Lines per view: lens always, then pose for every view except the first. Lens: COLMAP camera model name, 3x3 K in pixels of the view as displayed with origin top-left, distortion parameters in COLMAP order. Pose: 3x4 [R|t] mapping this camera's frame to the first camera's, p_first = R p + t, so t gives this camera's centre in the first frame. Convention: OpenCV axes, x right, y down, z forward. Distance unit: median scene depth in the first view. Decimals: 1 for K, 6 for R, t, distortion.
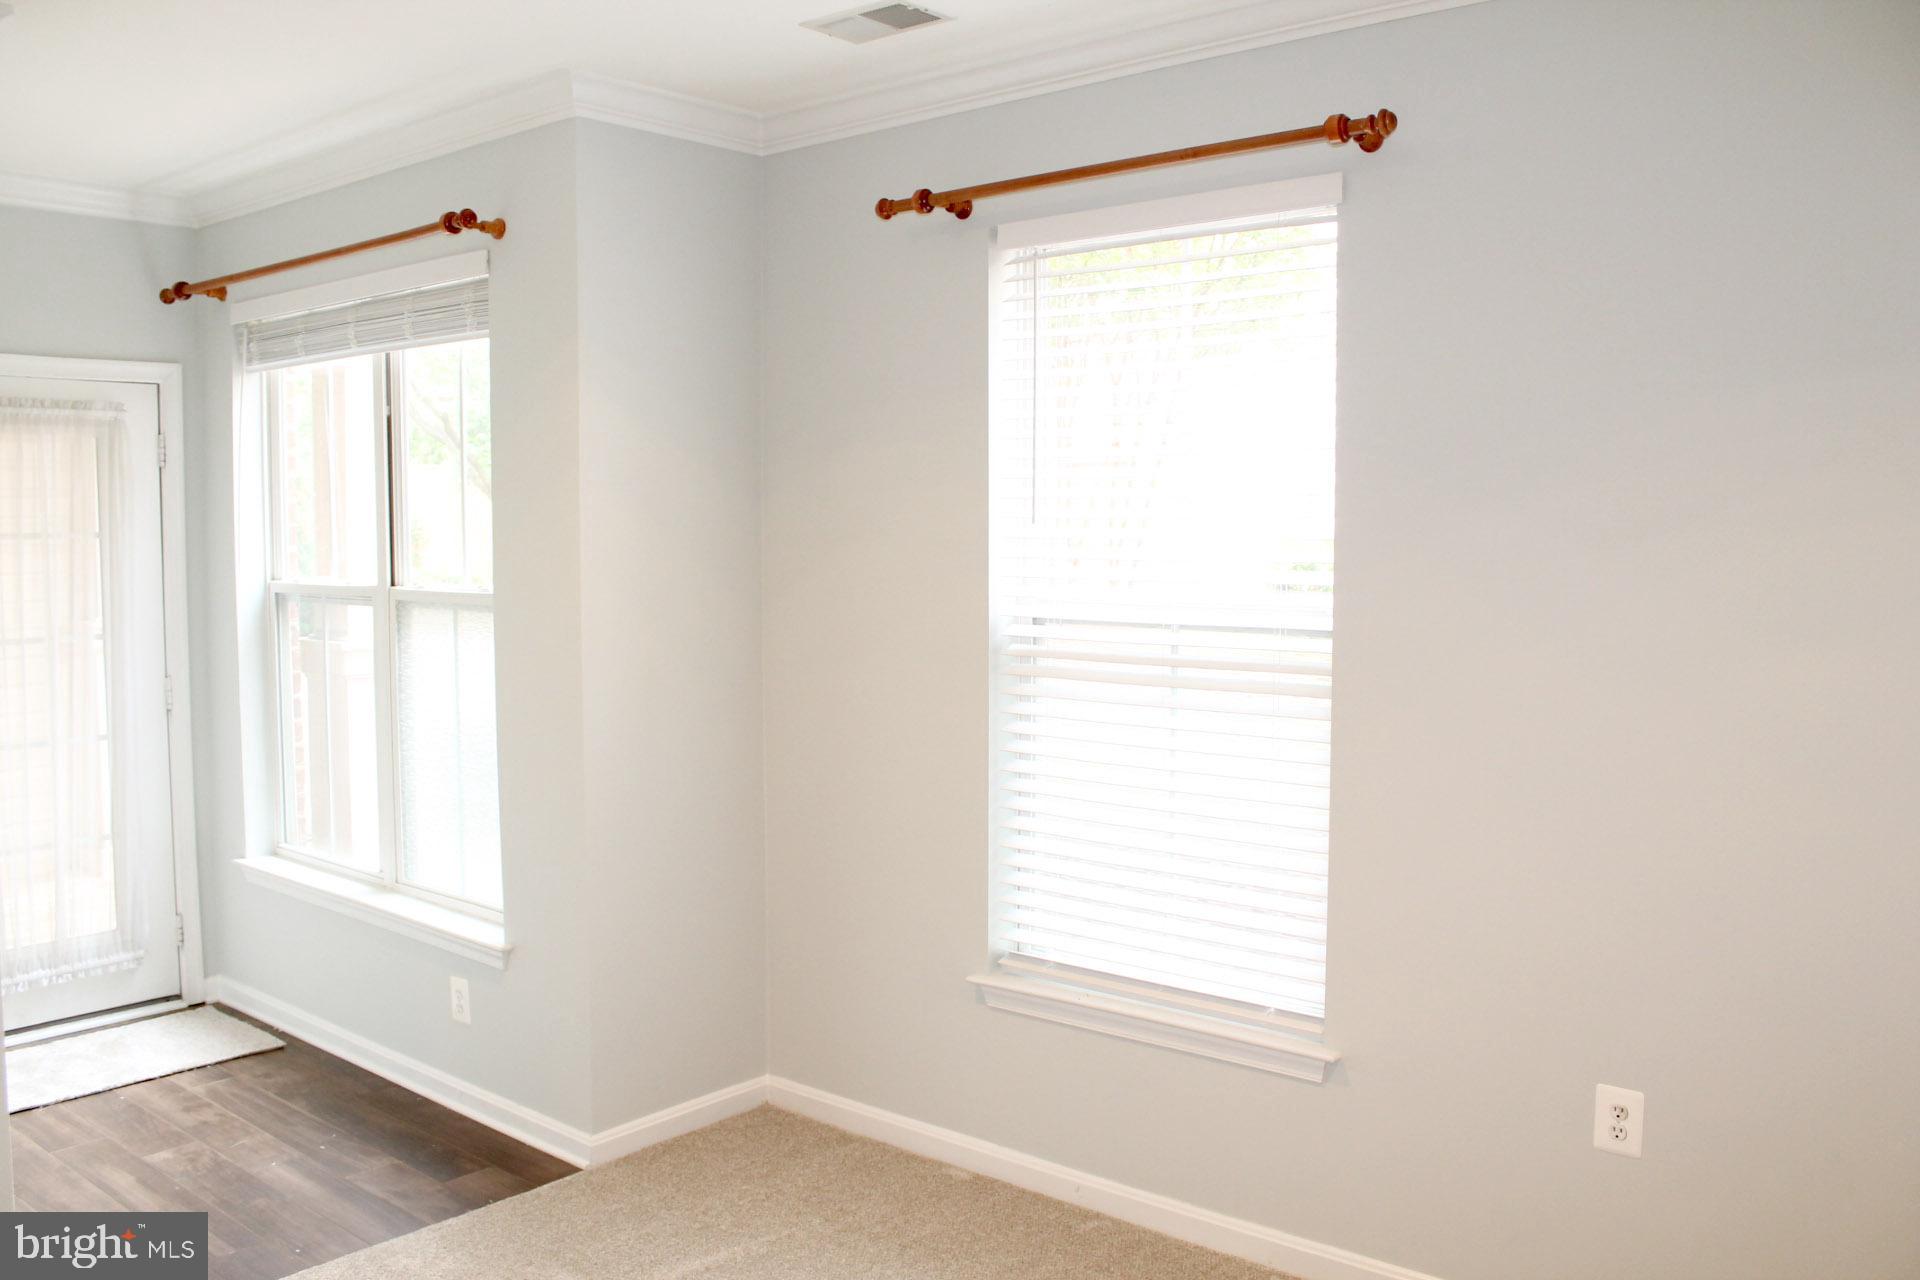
lens RADIAL K [[1617.9, 0, 961.8], [0, 1617.9, 643.0], [0, 0, 1]] dist [-0.152330, 0.130957]
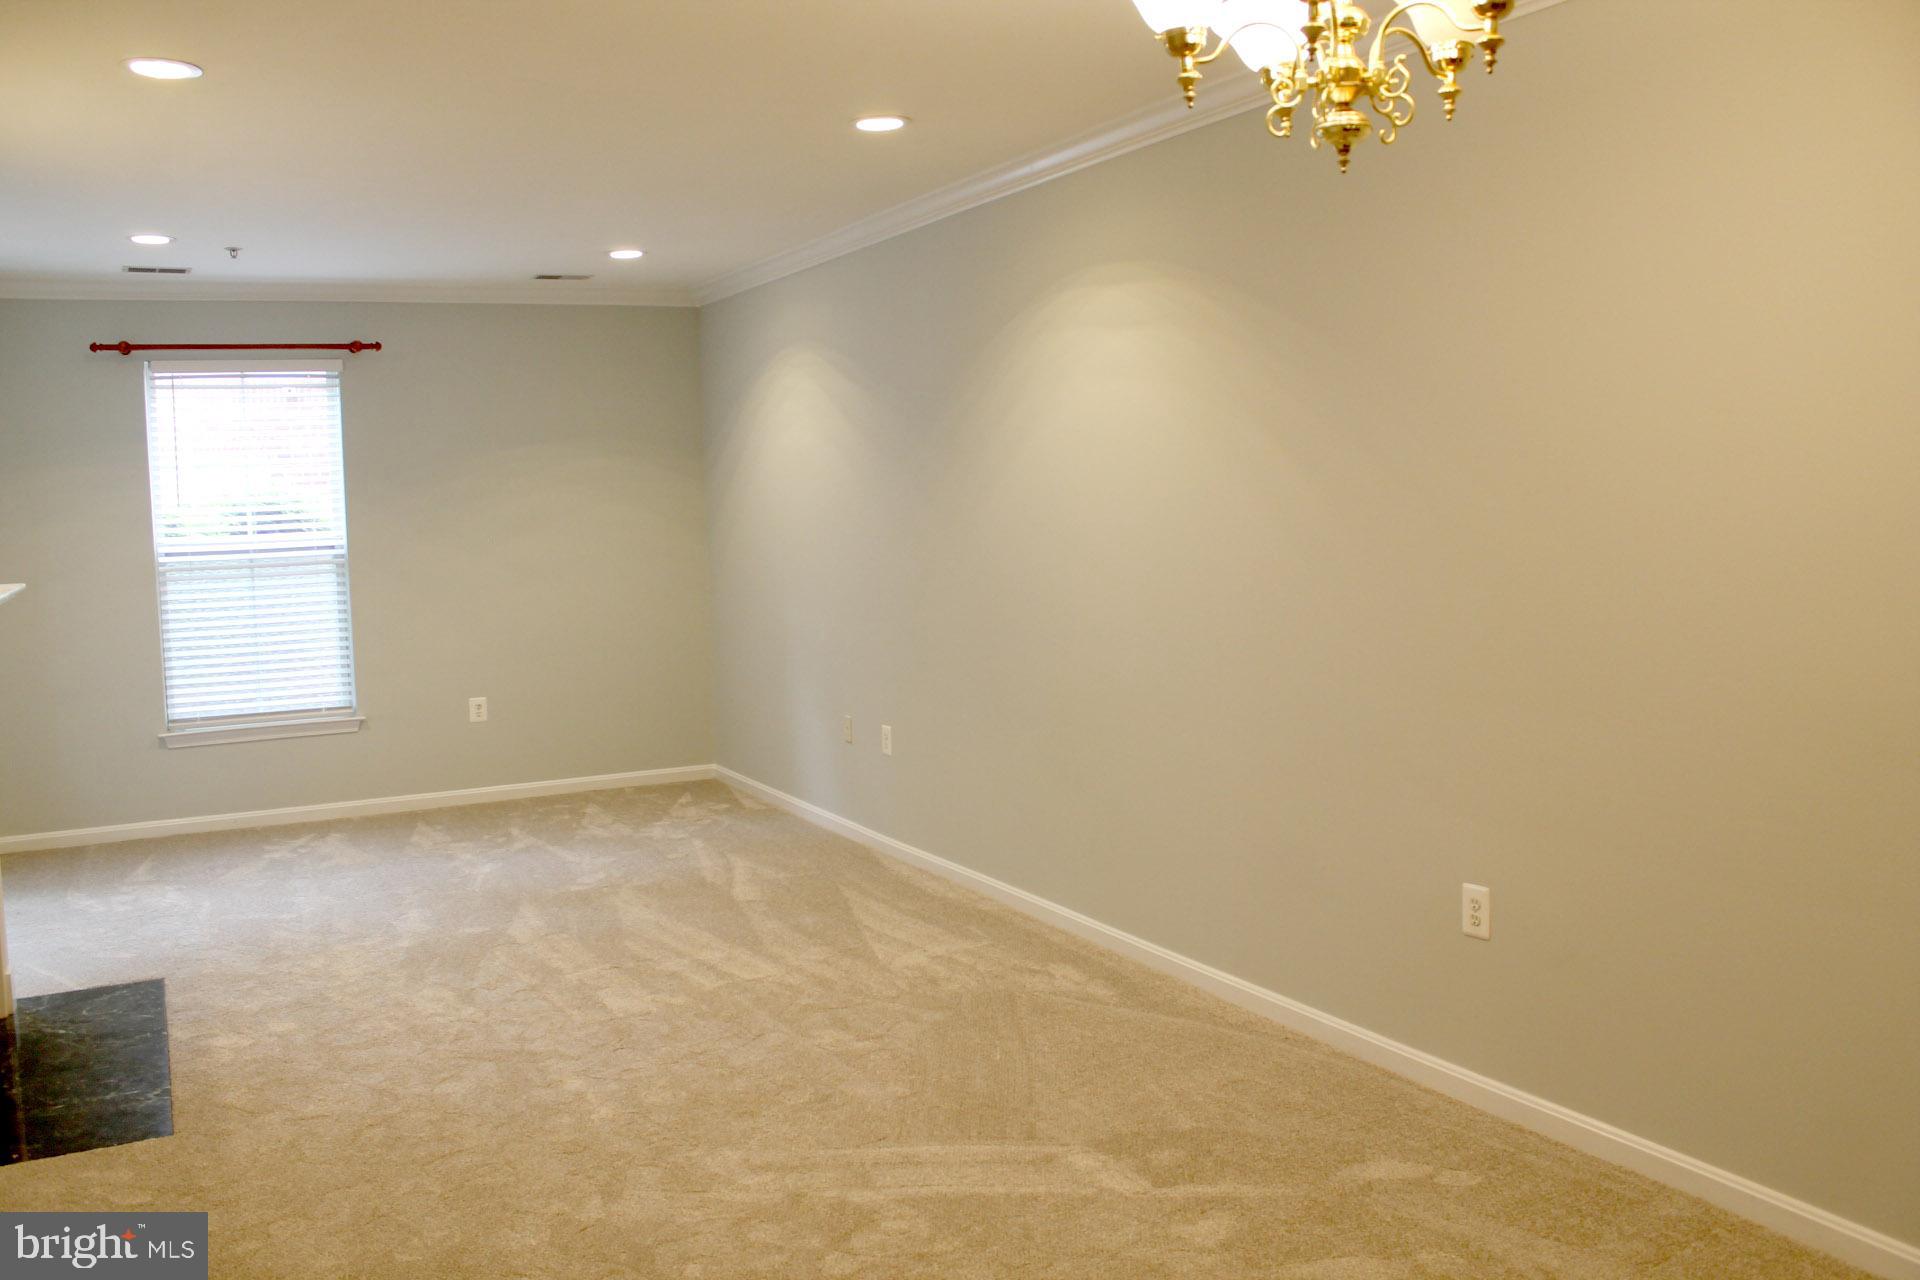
lens RADIAL K [[1617.9, 0, 958.1], [0, 1617.9, 627.4], [0, 0, 1]] dist [-0.152330, 0.130957]
pose [[0.377220, -0.082348, 0.922455, -1.401454], [0.098152, 0.993984, 0.048596, 0.078620], [-0.920908, 0.072210, 0.383034, -0.664543]]
